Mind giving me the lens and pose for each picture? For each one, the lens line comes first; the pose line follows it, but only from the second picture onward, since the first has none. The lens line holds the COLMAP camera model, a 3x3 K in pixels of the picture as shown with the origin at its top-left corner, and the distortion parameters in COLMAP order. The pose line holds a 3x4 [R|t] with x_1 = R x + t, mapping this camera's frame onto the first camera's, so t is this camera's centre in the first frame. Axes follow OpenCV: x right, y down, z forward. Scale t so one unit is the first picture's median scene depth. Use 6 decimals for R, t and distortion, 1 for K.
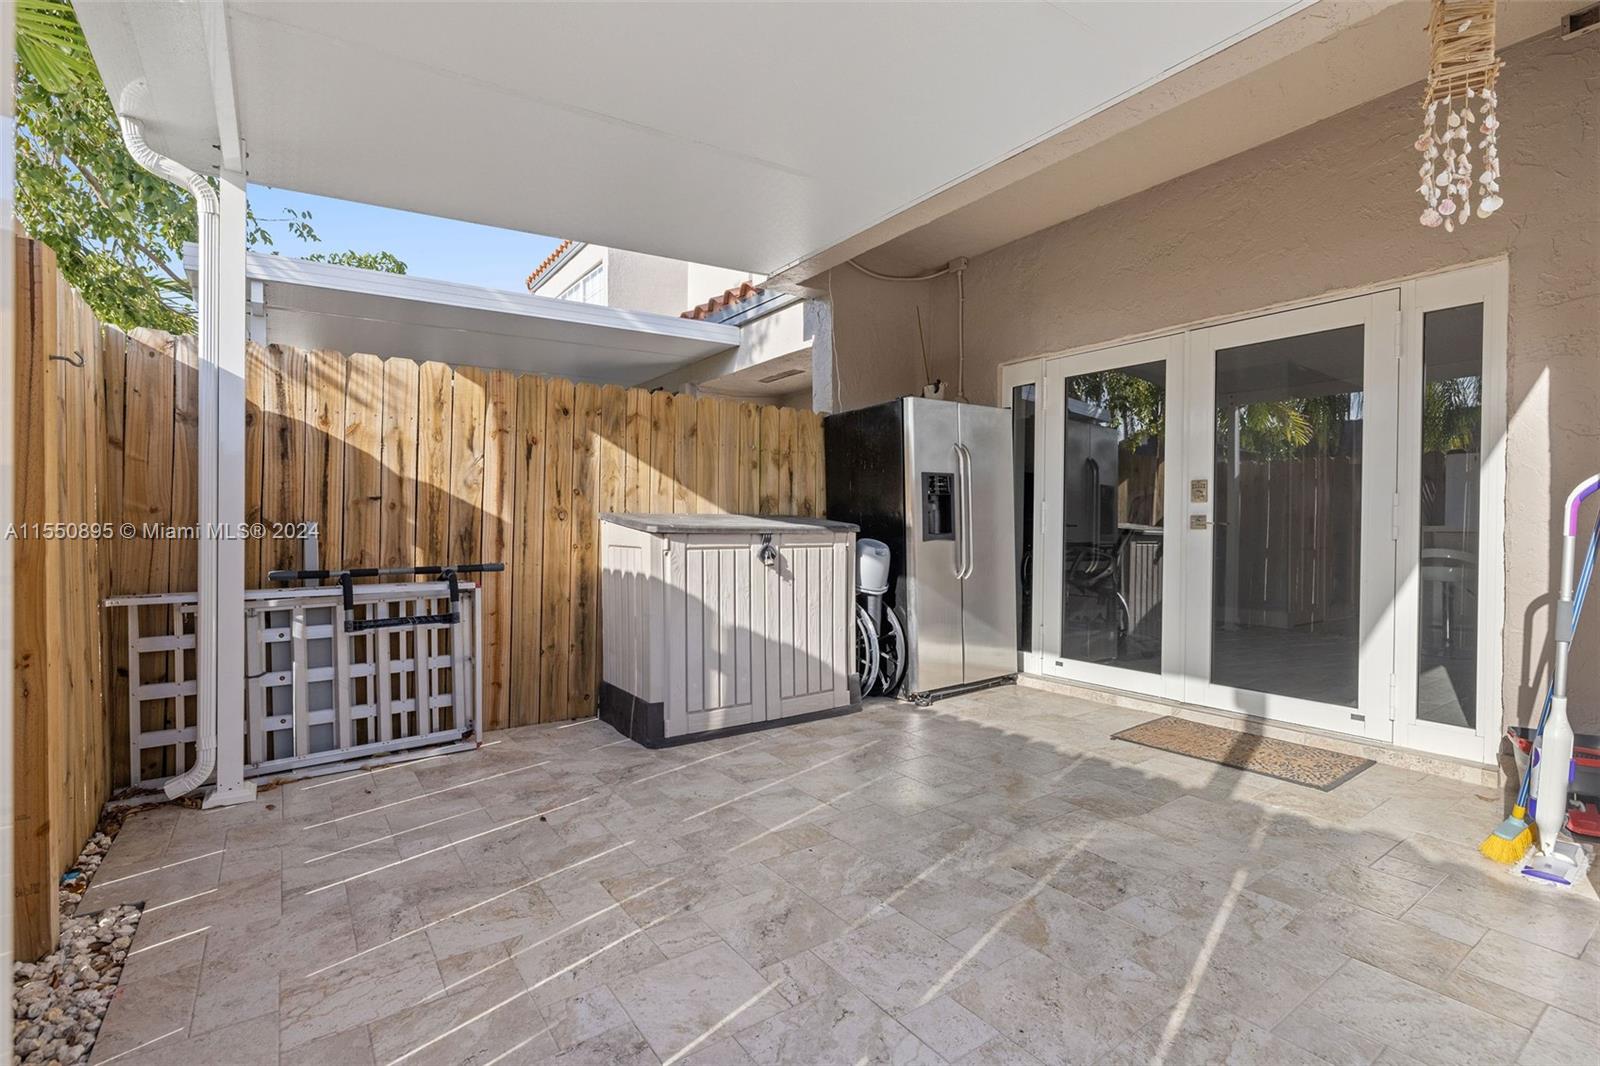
lens RADIAL K [[728.1, 0, 781.3], [0, 728.1, 529.7], [0, 0, 1]] dist [-0.005345, 0.000724]
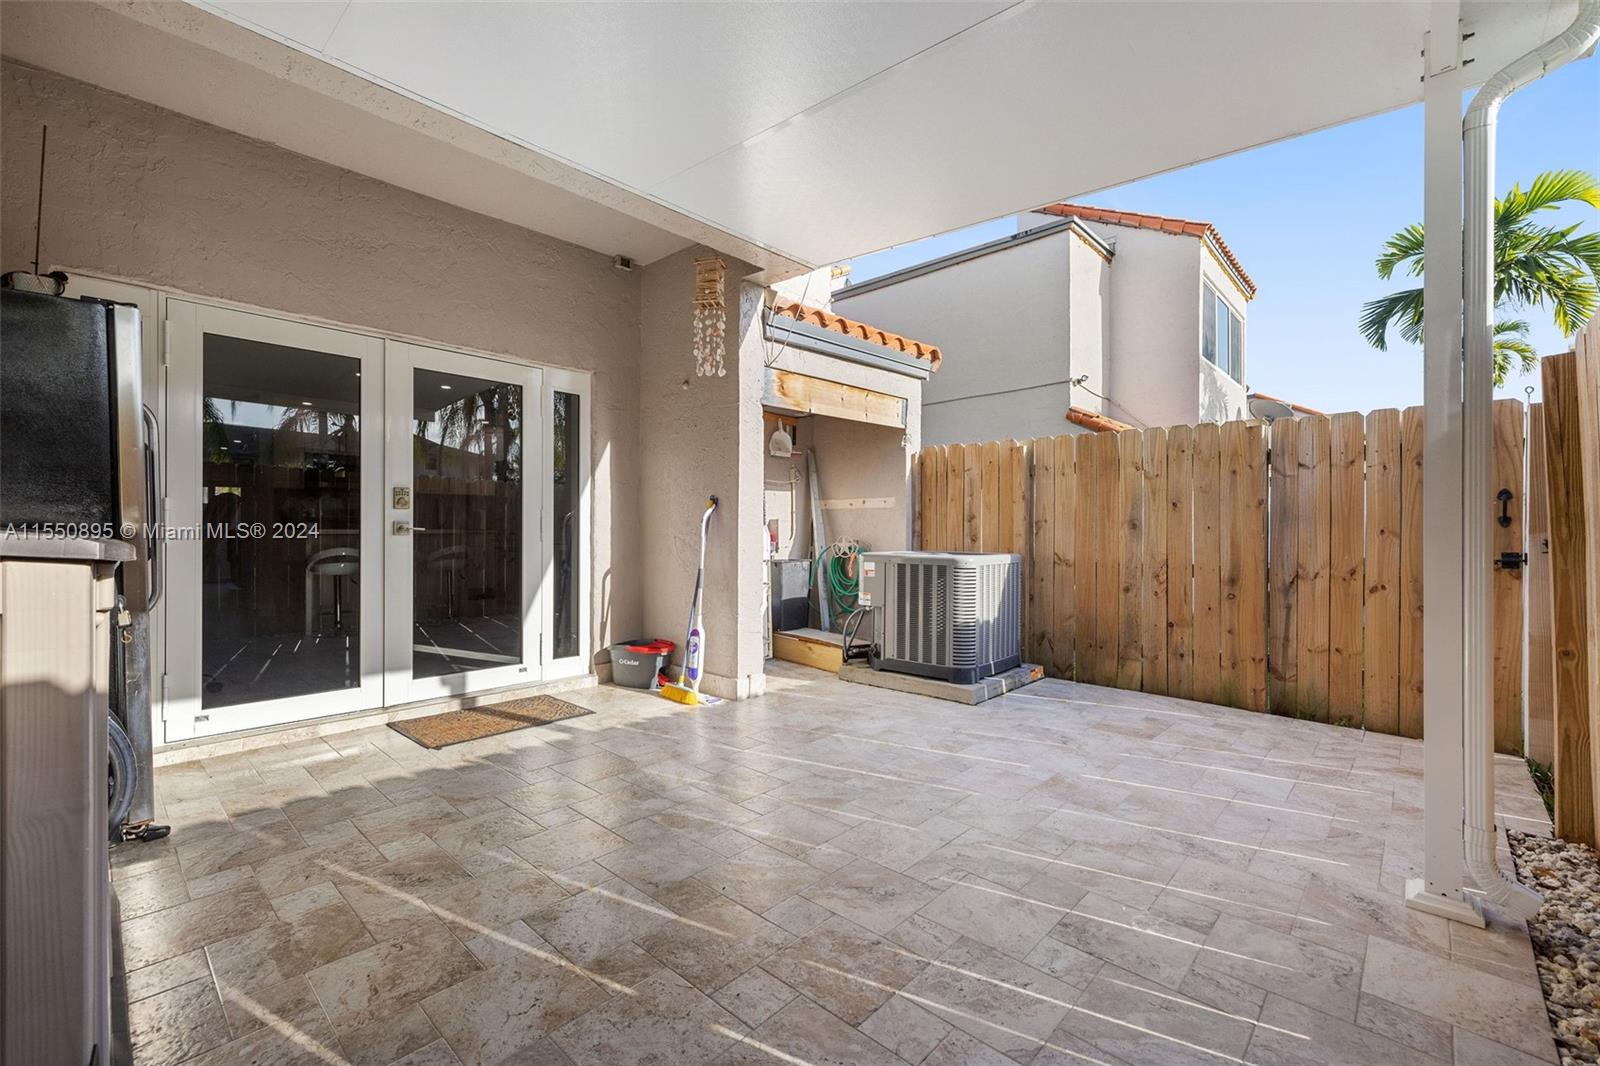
lens RADIAL K [[676.9, 0, 793.7], [0, 676.9, 535.2], [0, 0, 1]] dist [0.002393, 0.000266]
pose [[-0.211726, -0.012724, 0.977246, -0.519342], [0.000944, 0.999912, 0.013224, -0.013129], [-0.977329, 0.003722, -0.211695, 0.695147]]
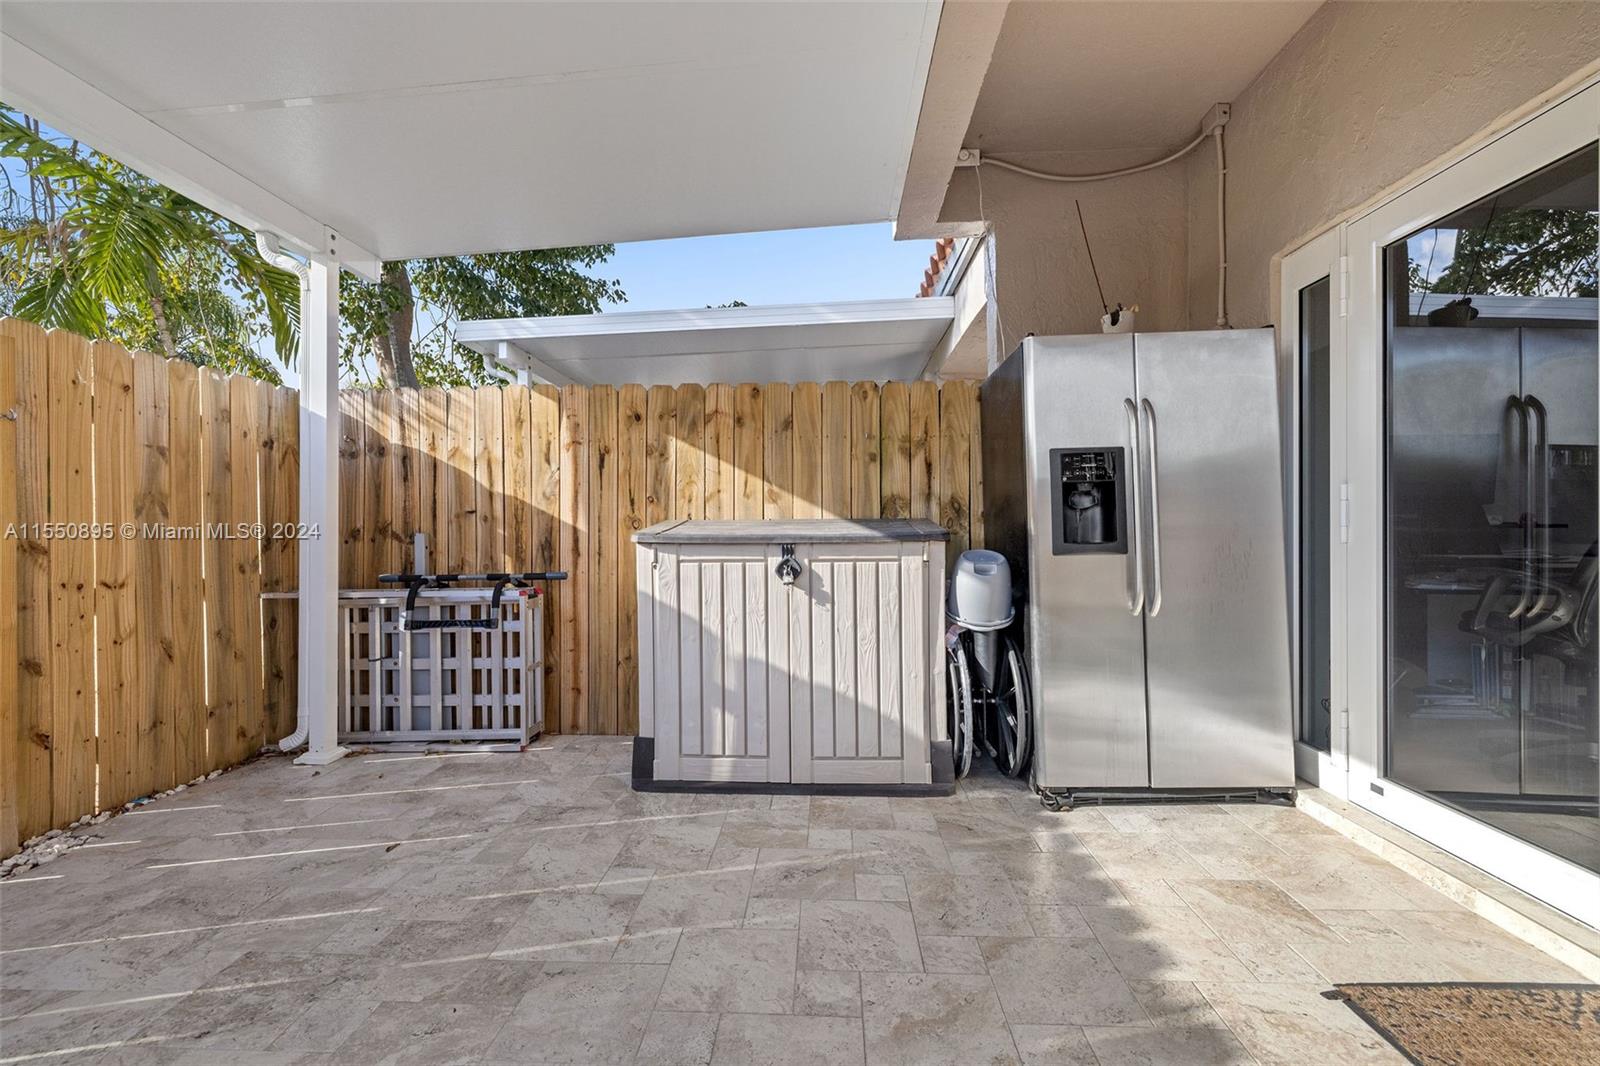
lens RADIAL K [[671.9, 0, 794.4], [0, 671.9, 526.0], [0, 0, 1]] dist [0.003132, 0.000073]
pose [[0.790070, -0.013673, -0.612863, 0.436969], [0.006305, 0.999880, -0.014179, -0.003025], [0.612984, 0.007339, 0.790062, 0.439156]]
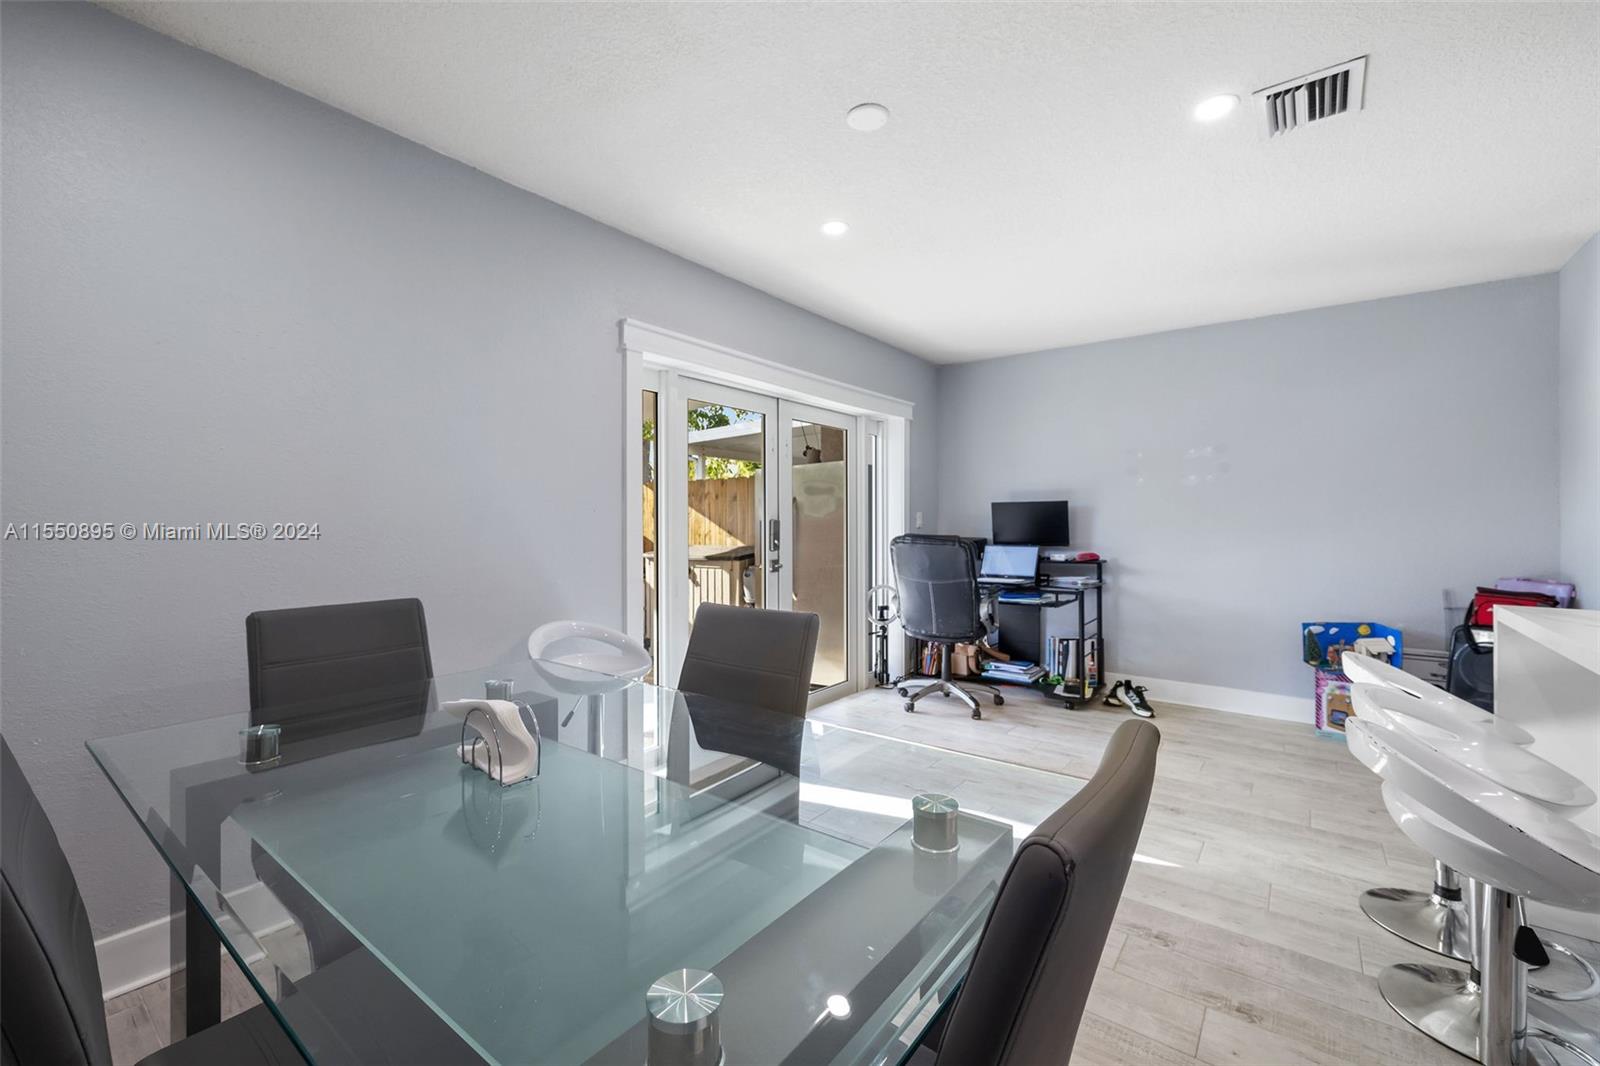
lens RADIAL K [[671.9, 0, 794.4], [0, 671.9, 526.0], [0, 0, 1]] dist [0.003132, 0.000073]
pose [[0.309522, -0.001927, -0.950890, 1.710525], [-0.007054, 0.999966, -0.004323, -0.076180], [0.950866, 0.008046, 0.309498, 0.745367]]
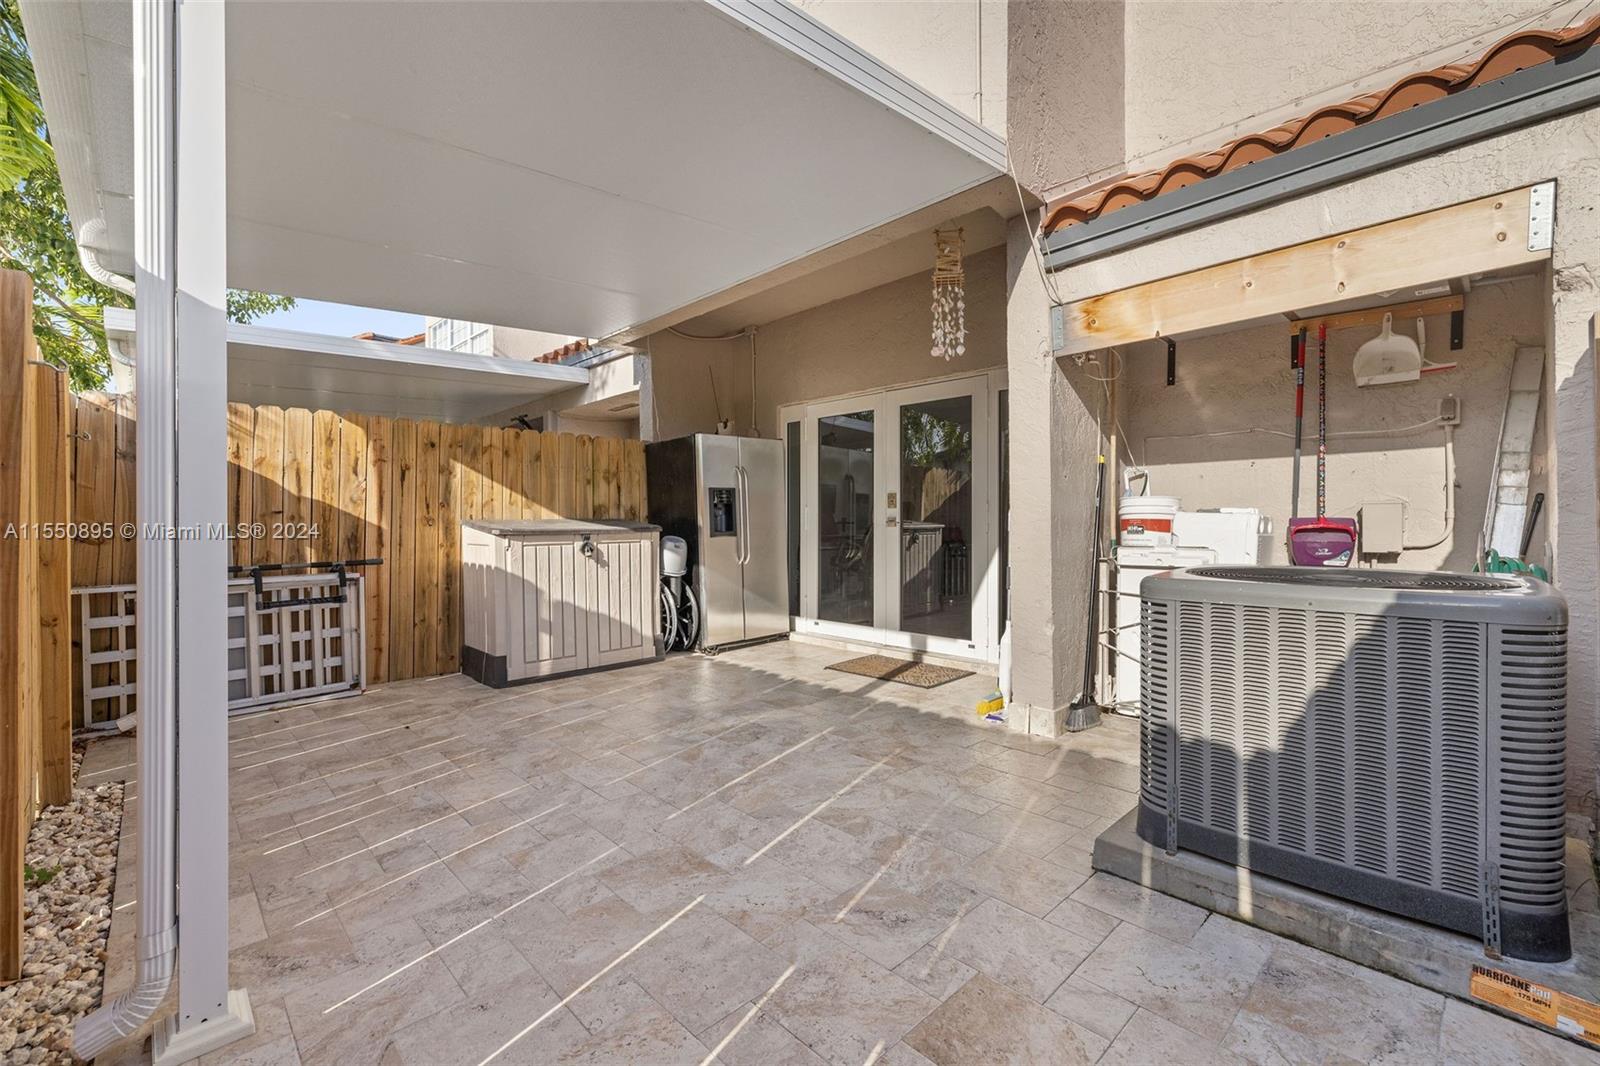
lens RADIAL K [[686.8, 0, 788.5], [0, 686.8, 520.9], [0, 0, 1]] dist [0.003987, 0.000042]
pose [[0.989041, -0.011513, 0.147189, 0.172004], [0.012304, 0.999914, -0.004466, -0.009005], [-0.147125, 0.006228, 0.989098, -0.365139]]
